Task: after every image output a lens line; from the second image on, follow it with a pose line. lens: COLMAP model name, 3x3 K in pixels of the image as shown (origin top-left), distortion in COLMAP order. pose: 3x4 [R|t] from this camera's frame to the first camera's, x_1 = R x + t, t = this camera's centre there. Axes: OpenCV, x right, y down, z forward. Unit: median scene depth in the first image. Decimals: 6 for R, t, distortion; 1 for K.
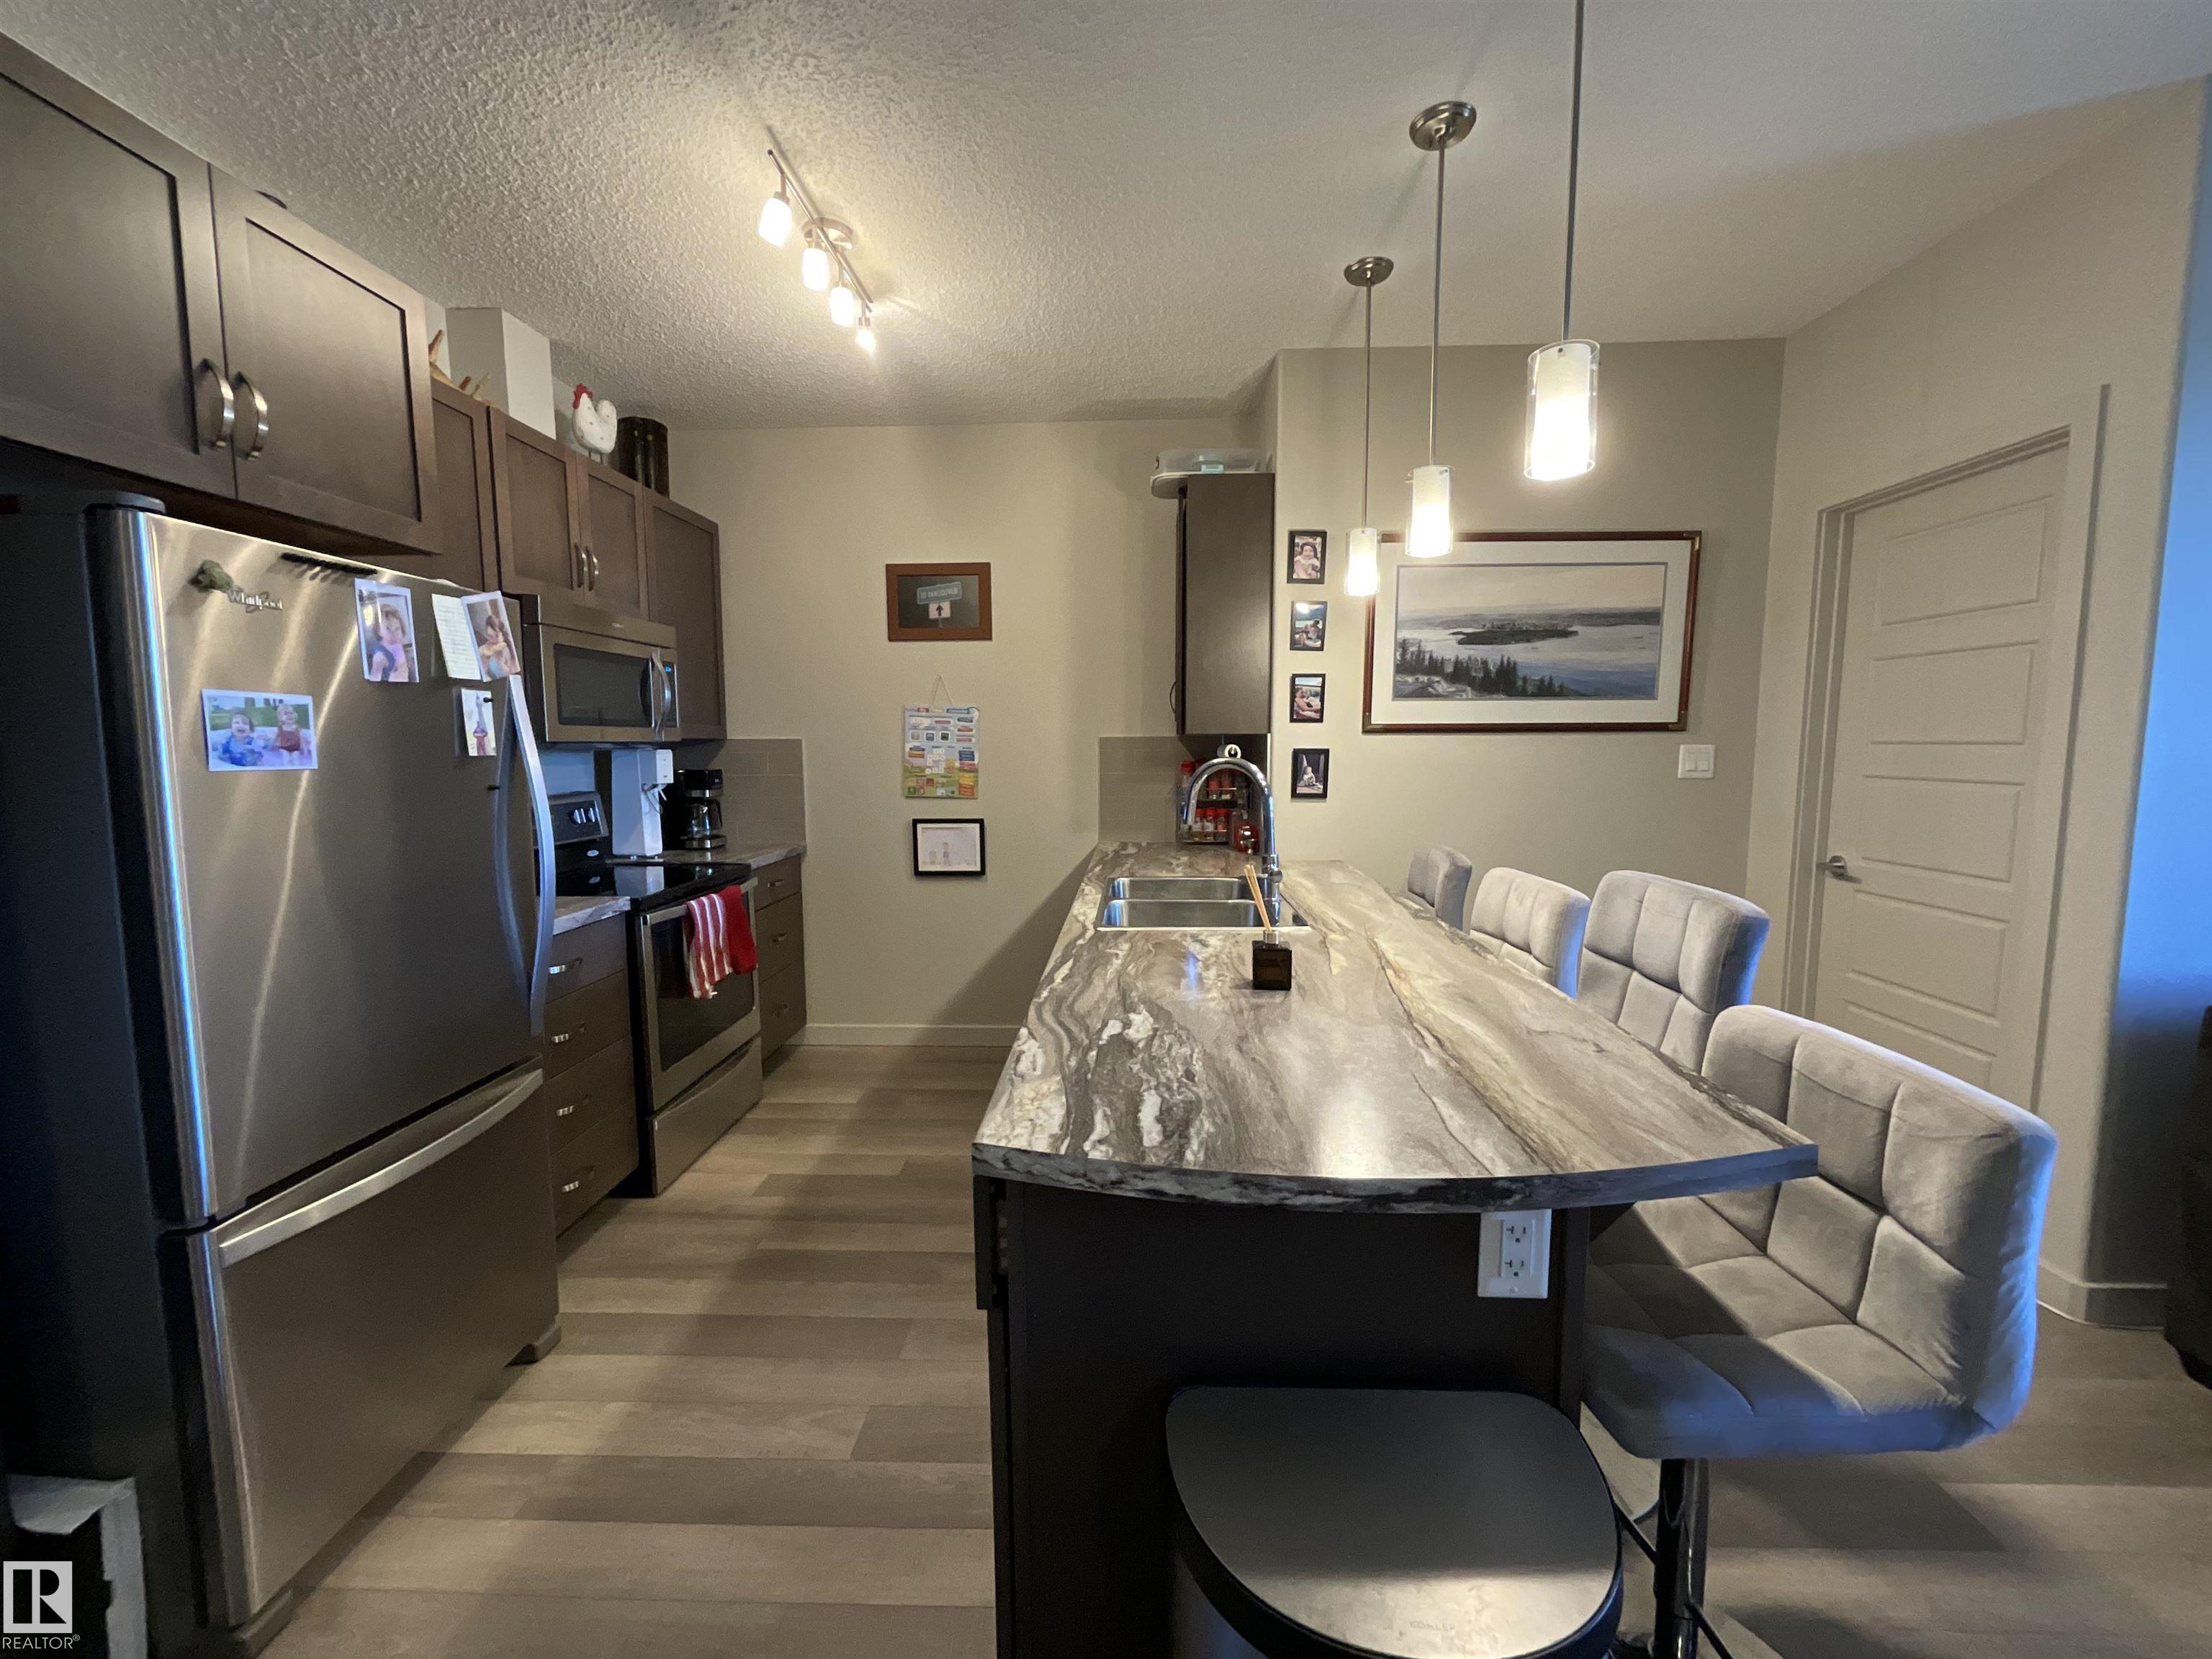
lens RADIAL K [[900.6, 0, 1106.4], [0, 900.6, 833.2], [0, 0, 1]] dist [-0.002639, 0.000280]
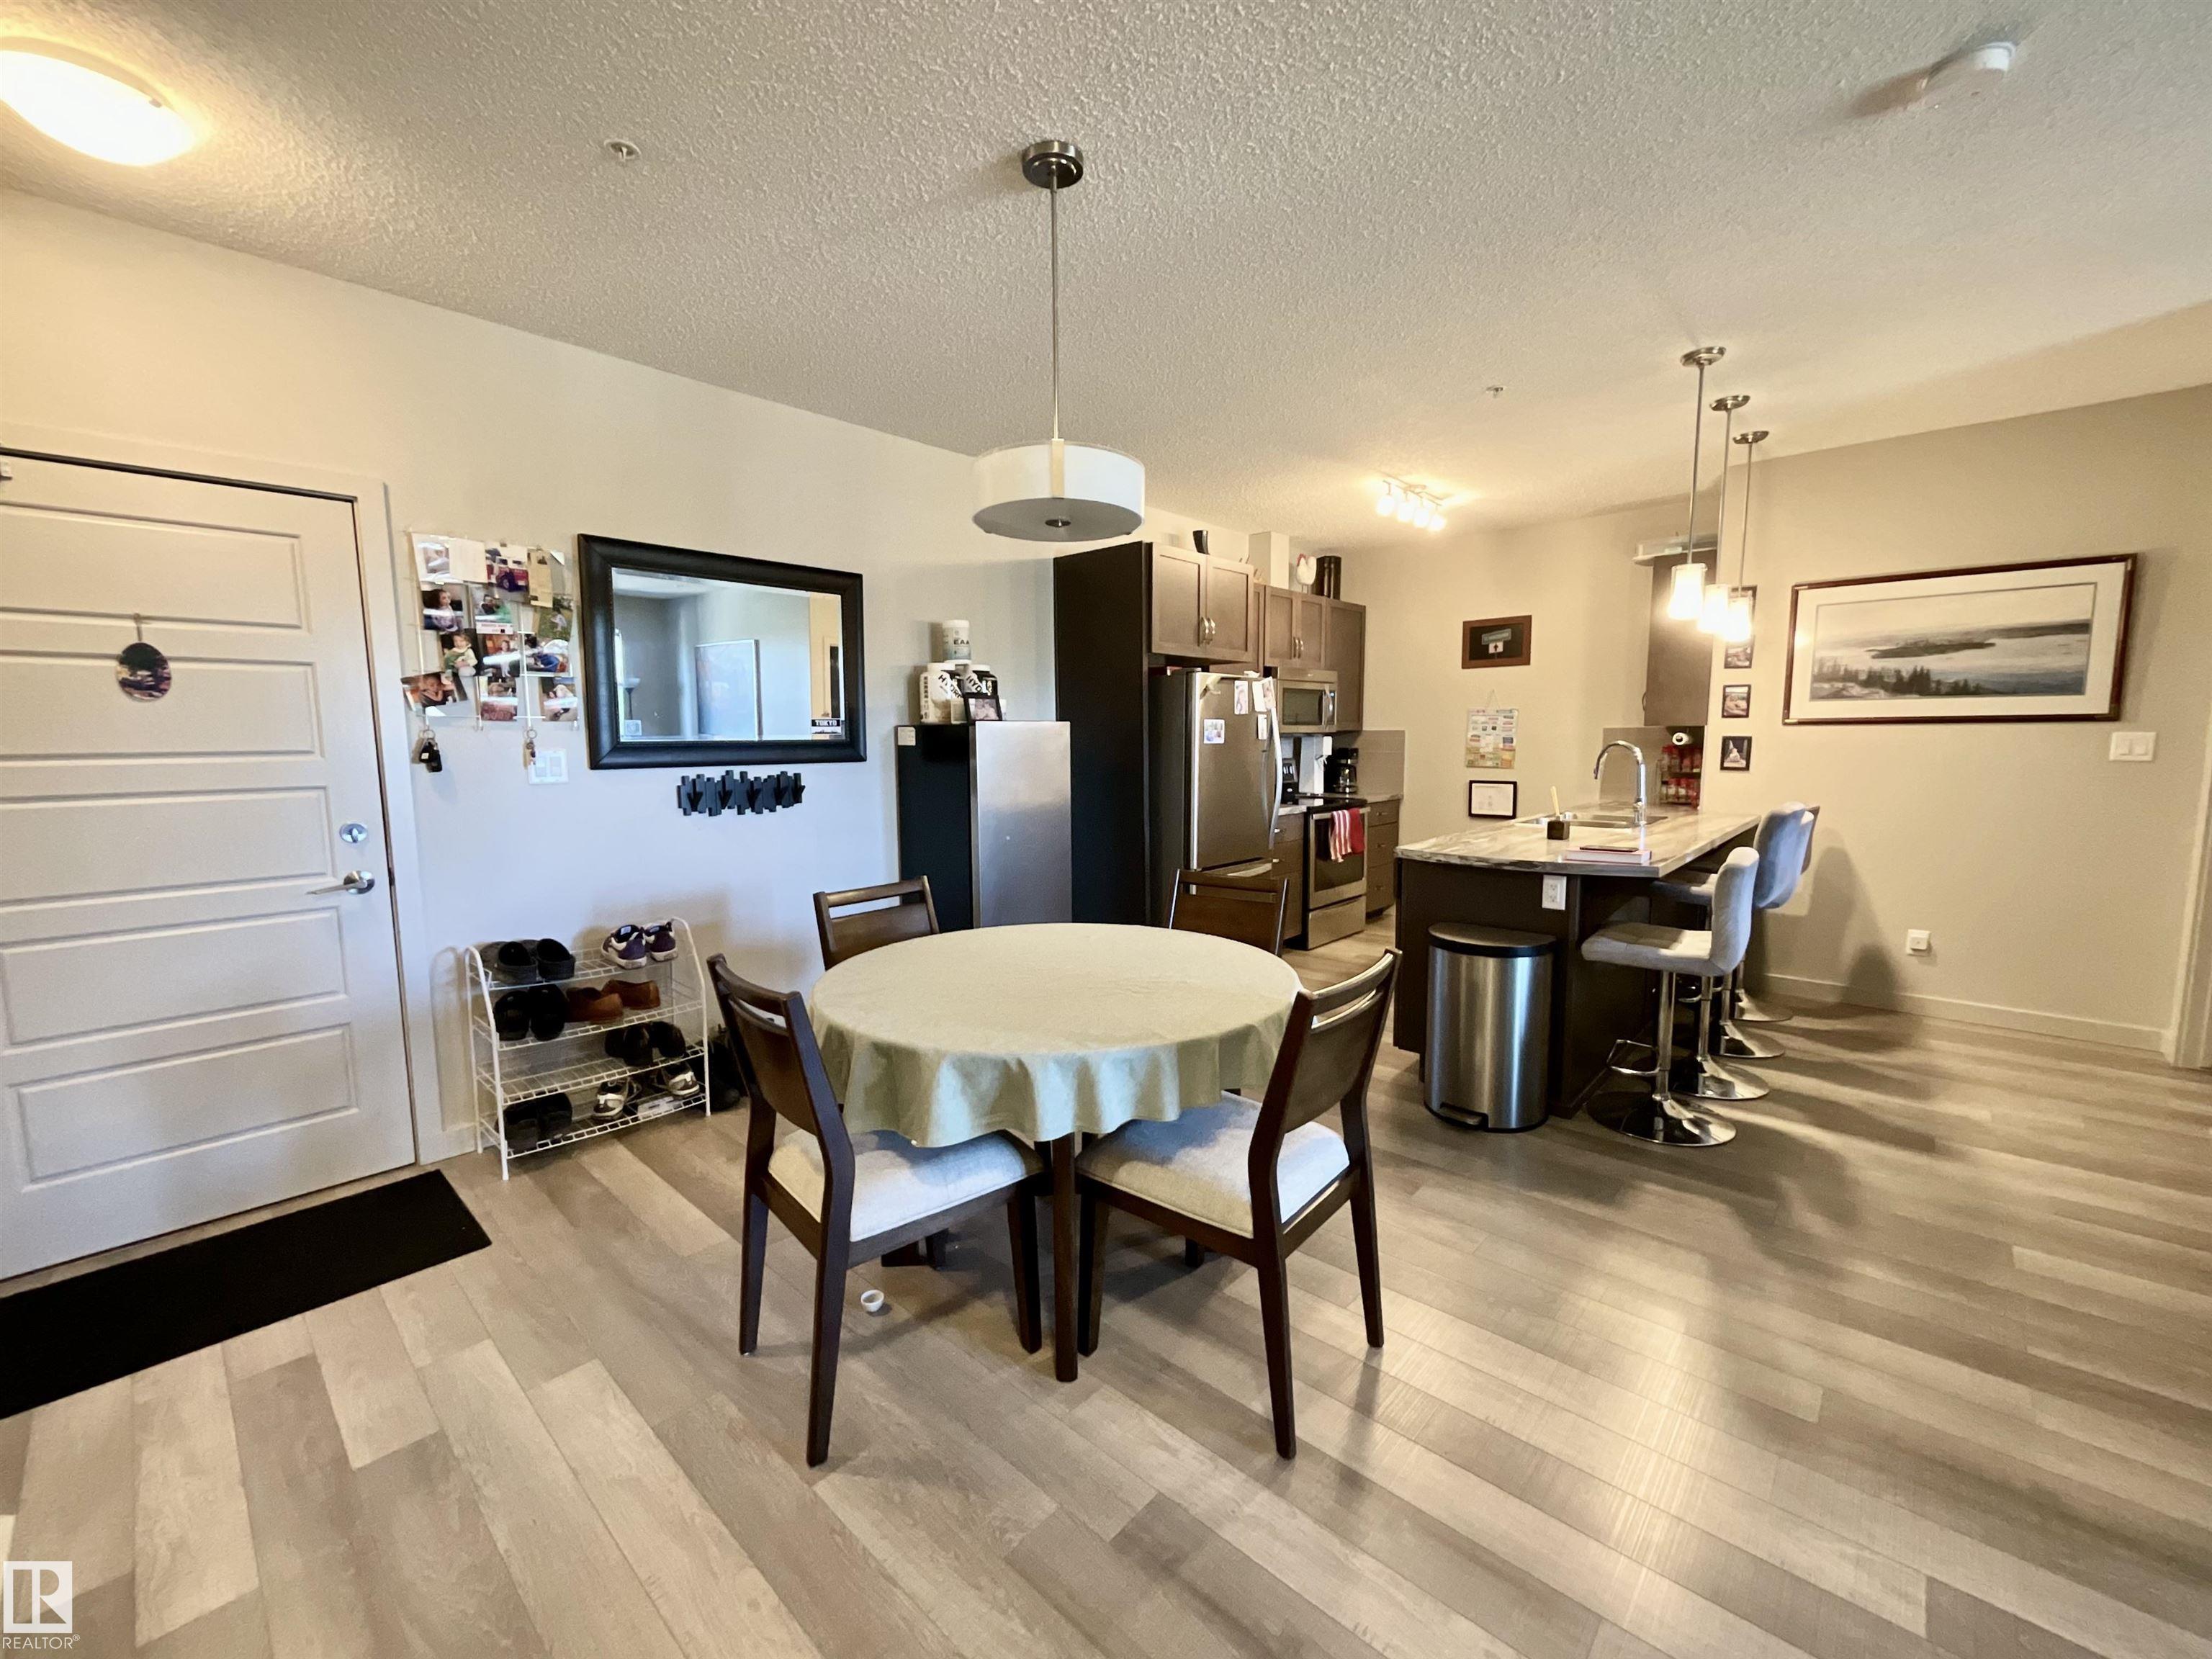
lens RADIAL K [[894.4, 0, 1106.0], [0, 894.4, 829.5], [0, 0, 1]] dist [-0.000992, 0.000045]
pose [[0.760910, 0.066979, -0.645391, 0.396533], [-0.059438, 0.997671, 0.033462, 0.069577], [0.646129, 0.012899, 0.763119, -0.763291]]
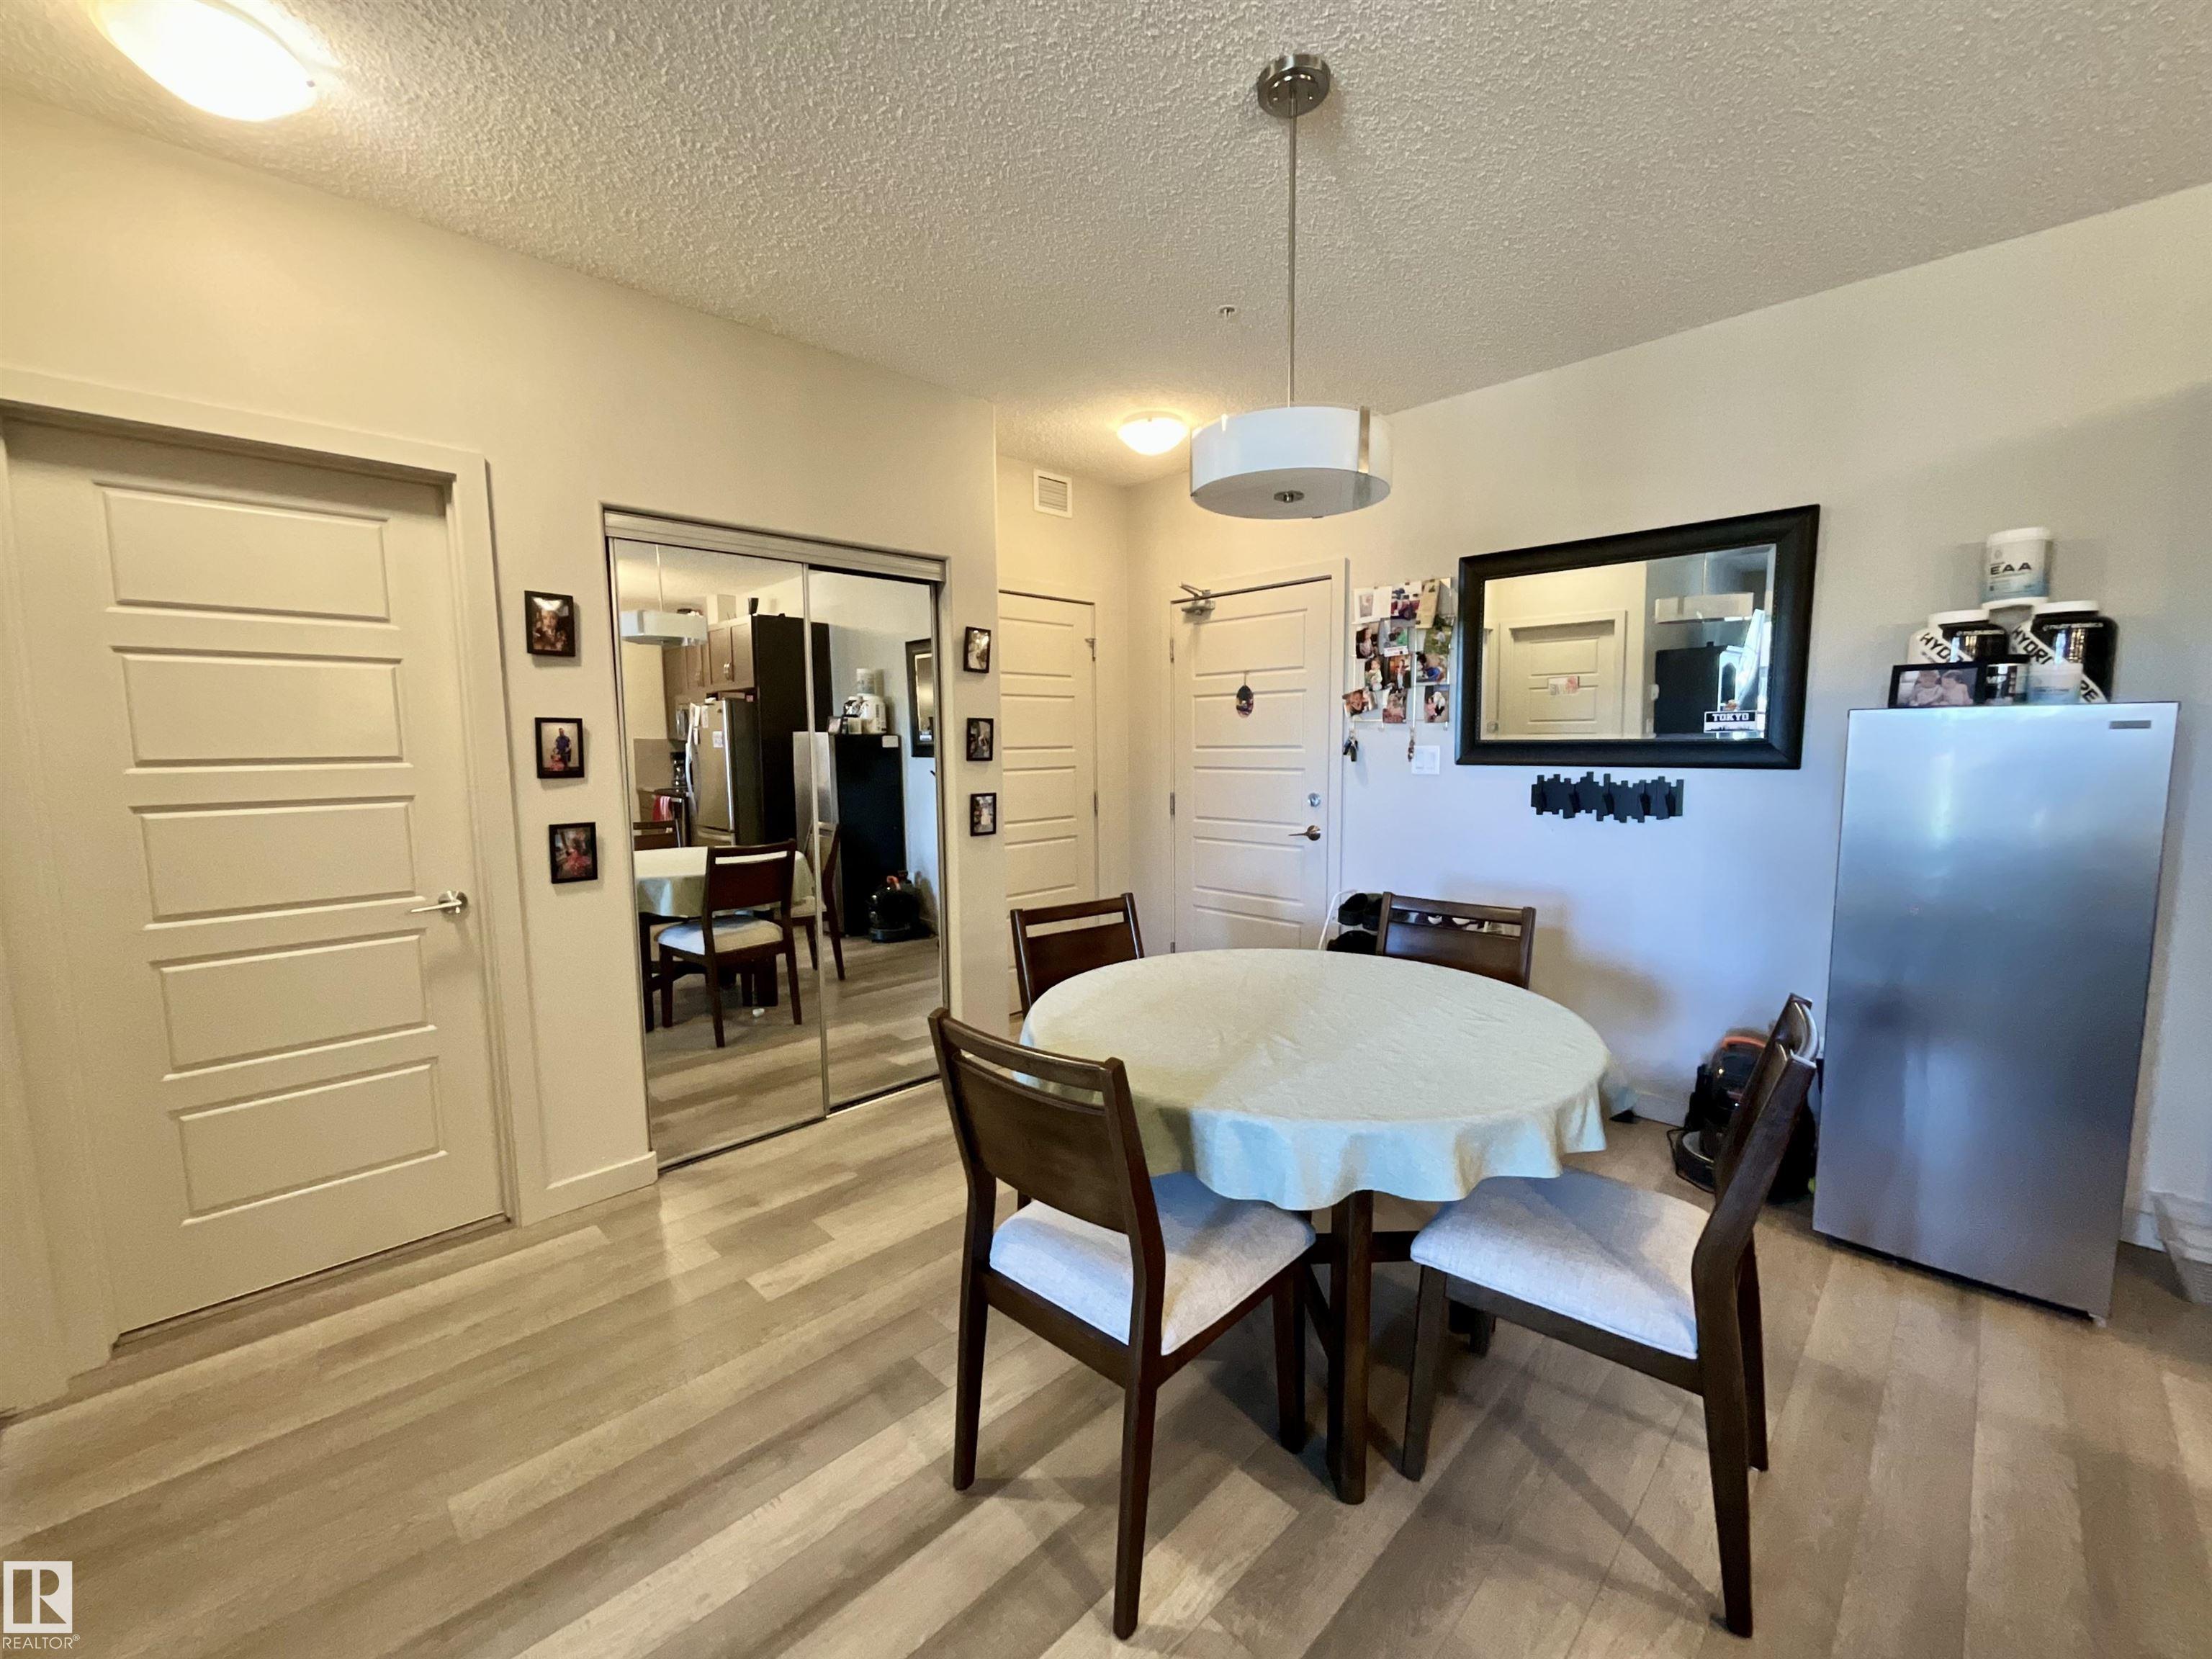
lens RADIAL K [[897.1, 0, 1109.3], [0, 897.1, 835.5], [0, 0, 1]] dist [-0.001559, 0.000226]
pose [[-0.681558, 0.085817, -0.726714, 0.445533], [-0.061164, 0.982944, 0.173438, -0.010156], [0.729203, 0.162657, -0.664685, 0.057925]]
